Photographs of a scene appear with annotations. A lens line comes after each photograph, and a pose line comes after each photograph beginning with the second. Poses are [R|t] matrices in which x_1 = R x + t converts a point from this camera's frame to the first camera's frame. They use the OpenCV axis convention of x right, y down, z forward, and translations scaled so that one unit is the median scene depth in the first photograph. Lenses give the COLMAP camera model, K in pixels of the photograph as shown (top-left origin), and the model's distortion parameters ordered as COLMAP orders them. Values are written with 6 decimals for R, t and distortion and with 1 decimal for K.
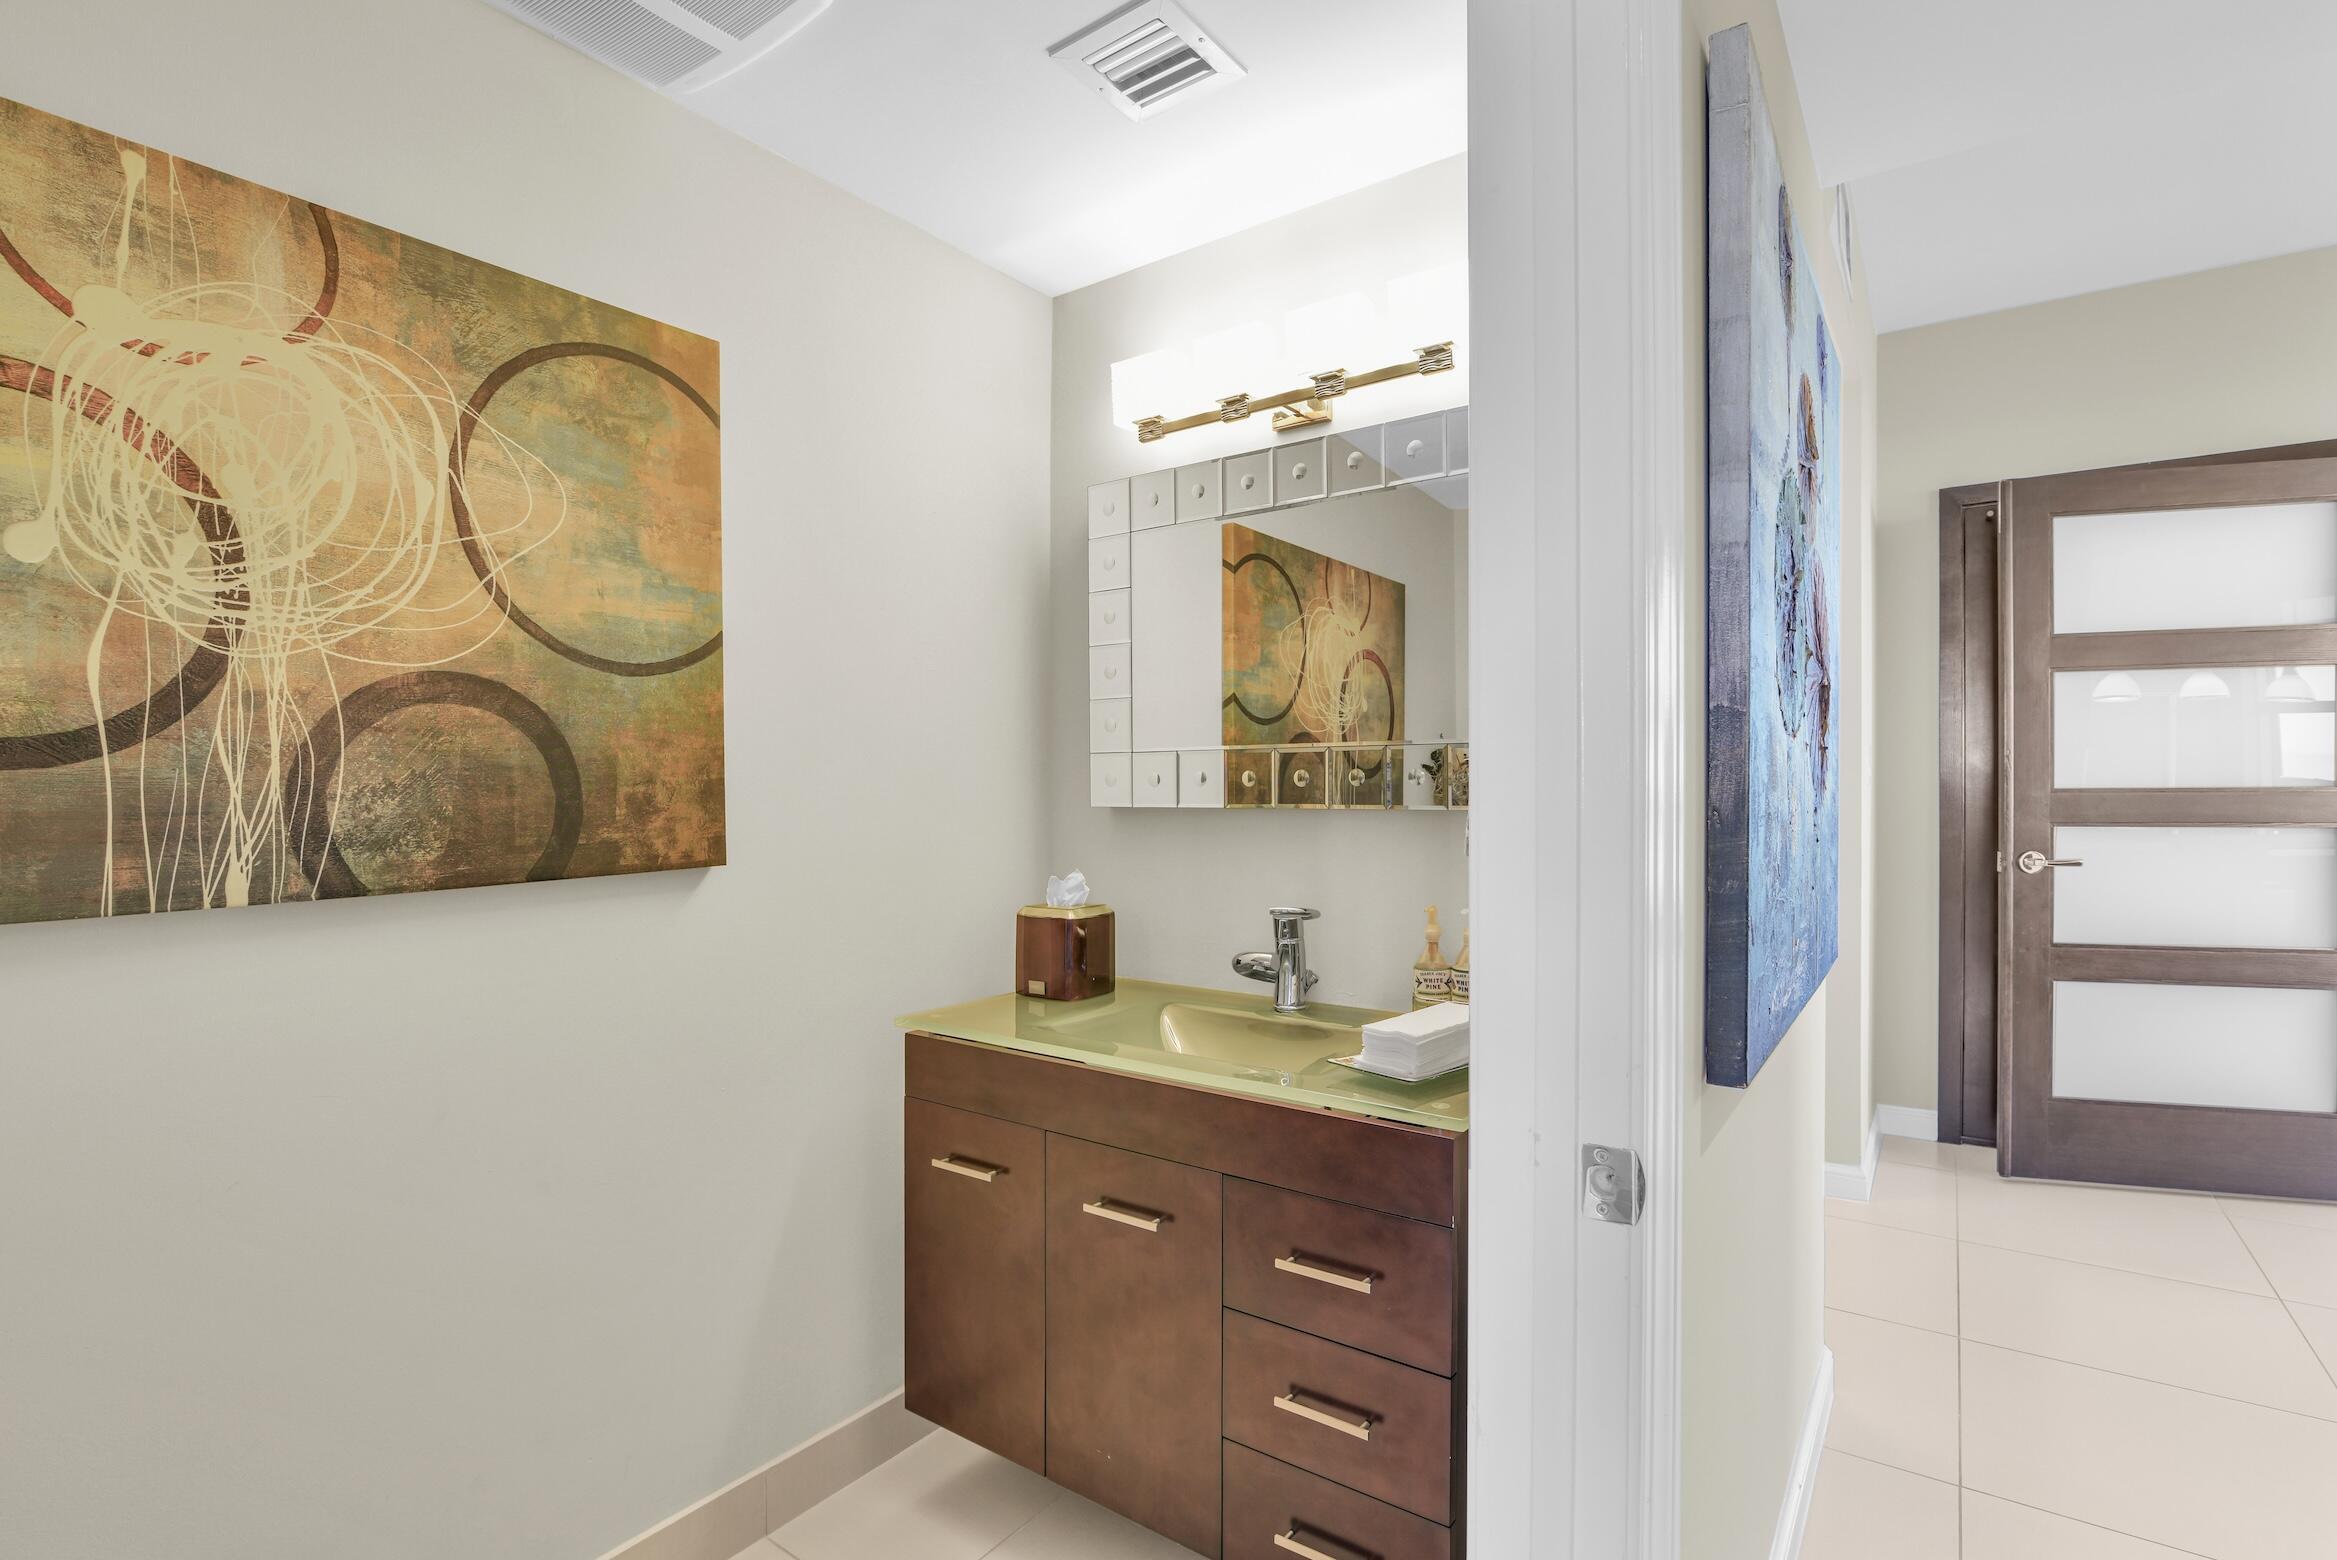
lens RADIAL K [[1095.5, 0, 1174.4], [0, 1095.5, 789.5], [0, 0, 1]] dist [0.002259, -0.001212]
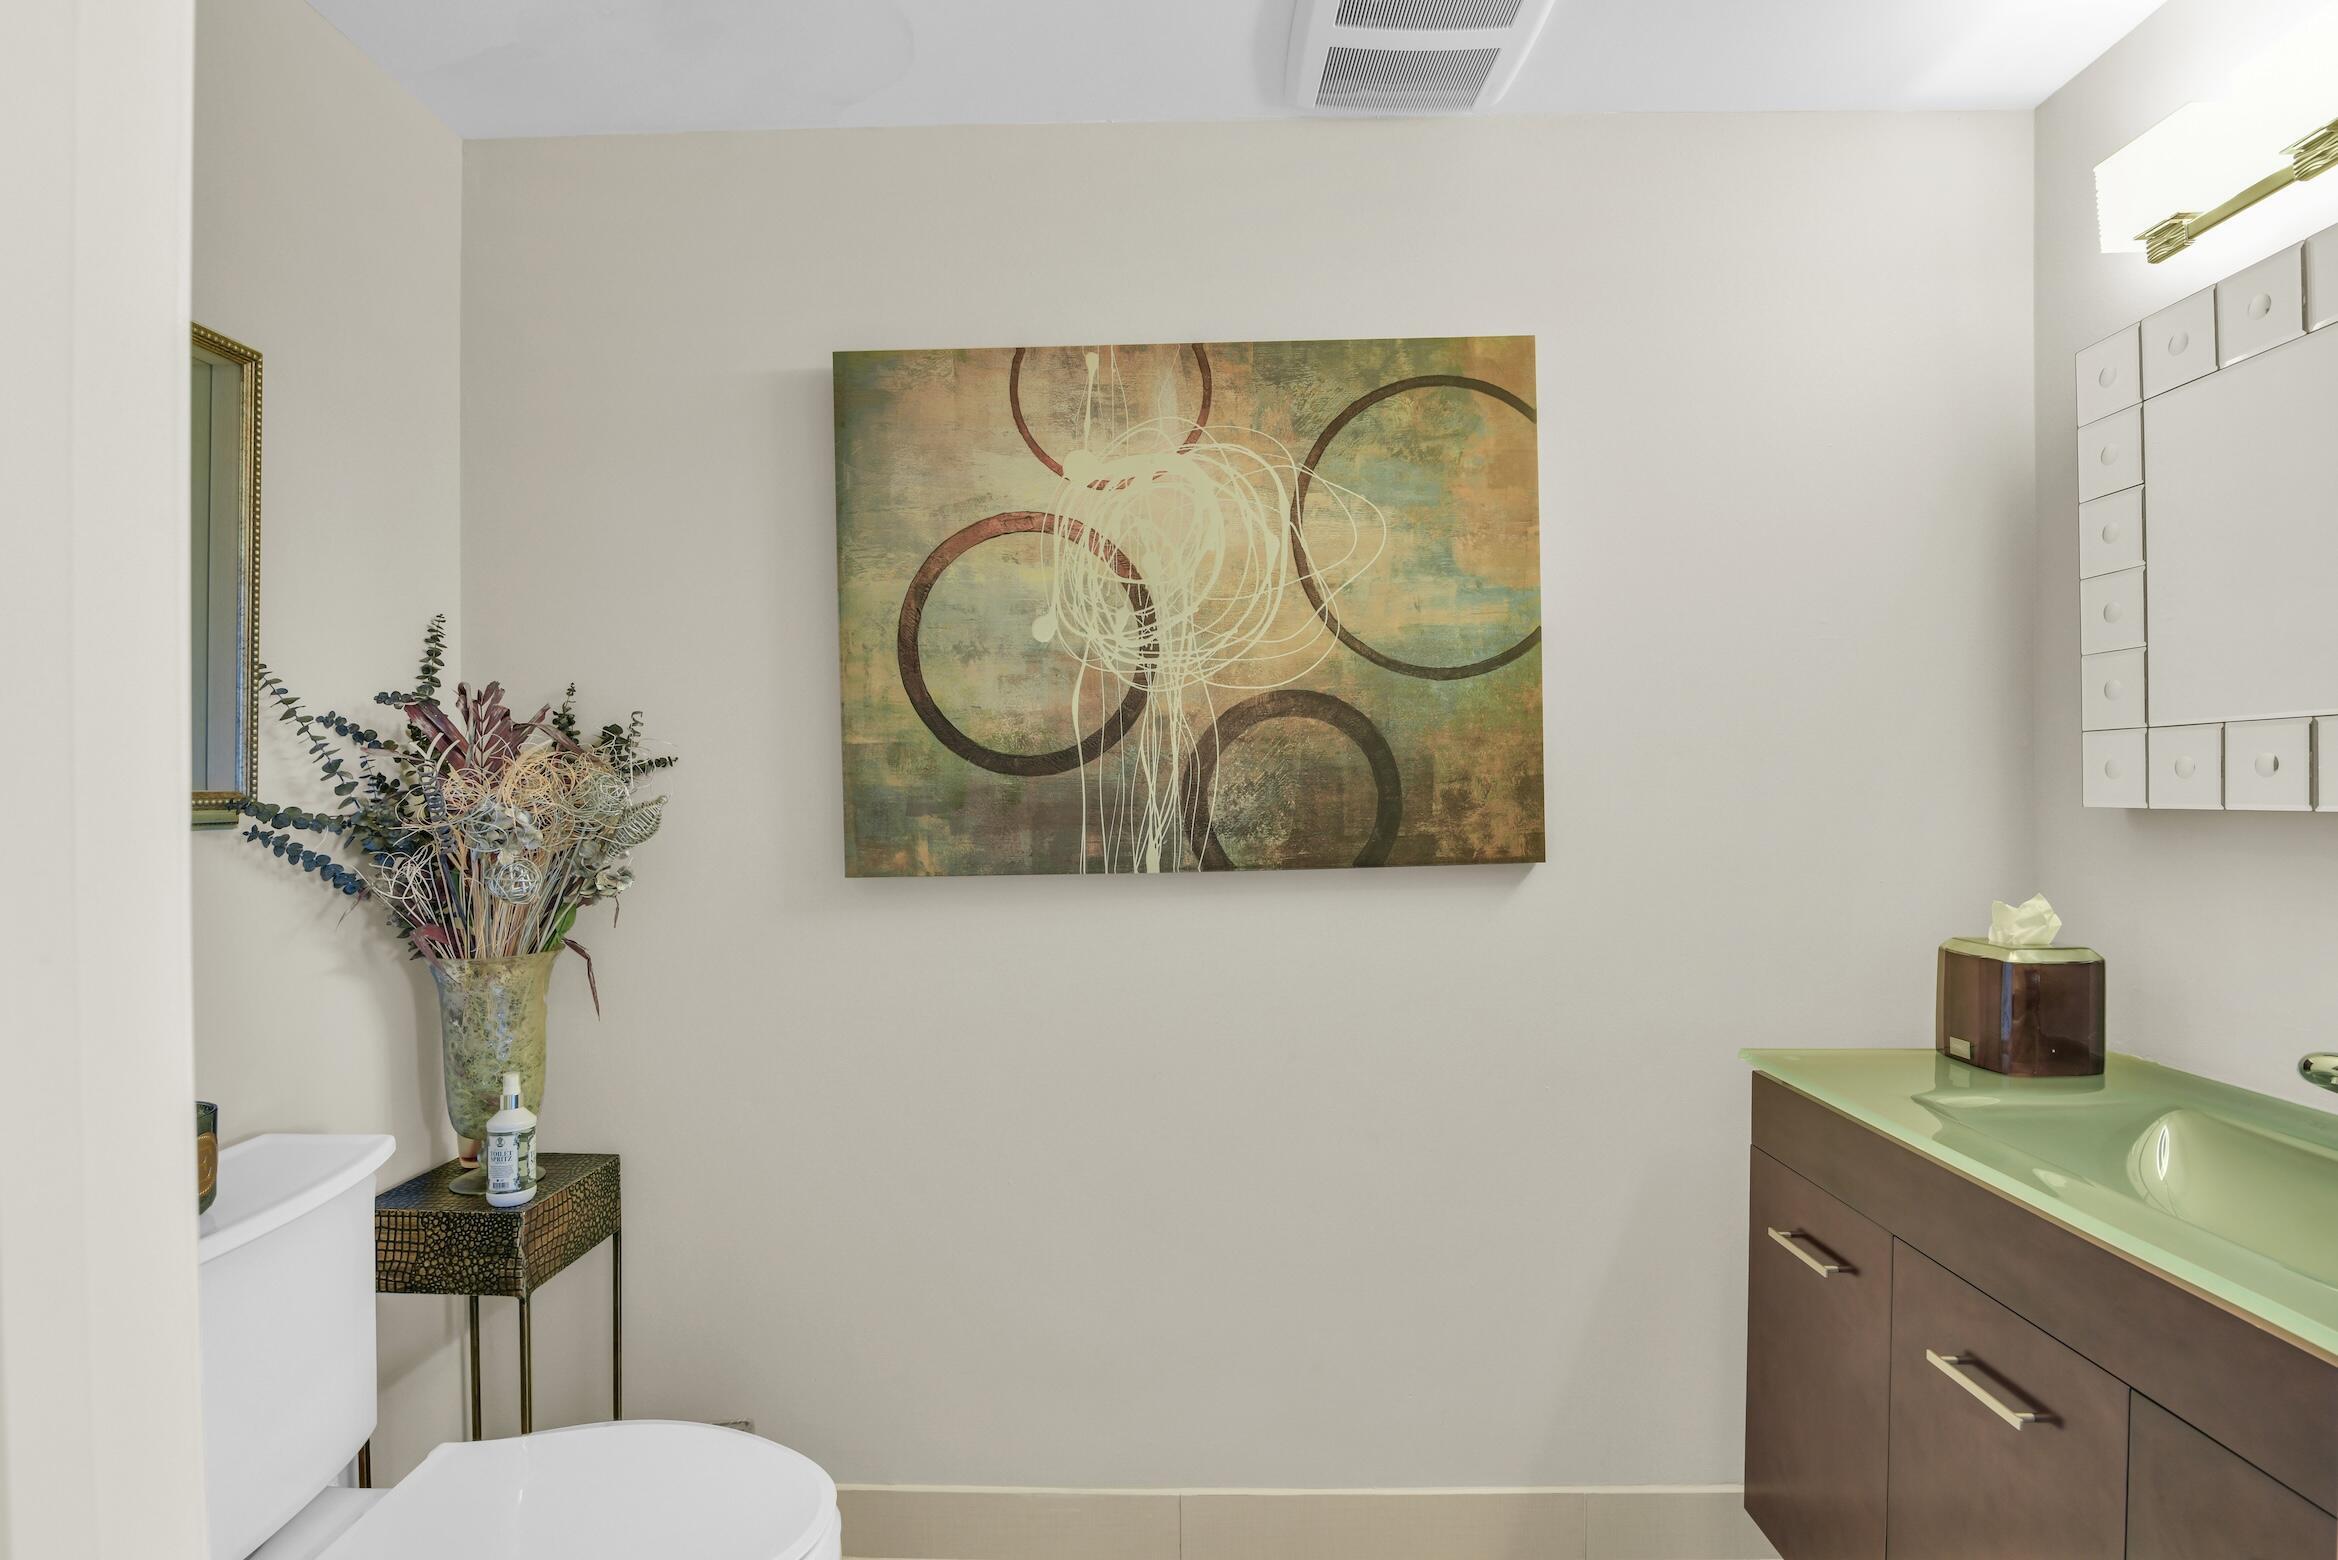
lens RADIAL K [[1096.0, 0, 1175.1], [0, 1096.0, 787.6], [0, 0, 1]] dist [0.002259, -0.001212]
pose [[0.588363, -0.004576, -0.808584, 0.215822], [0.006108, 0.999981, -0.001214, 0.000980], [0.808574, -0.004224, 0.588379, 0.165276]]
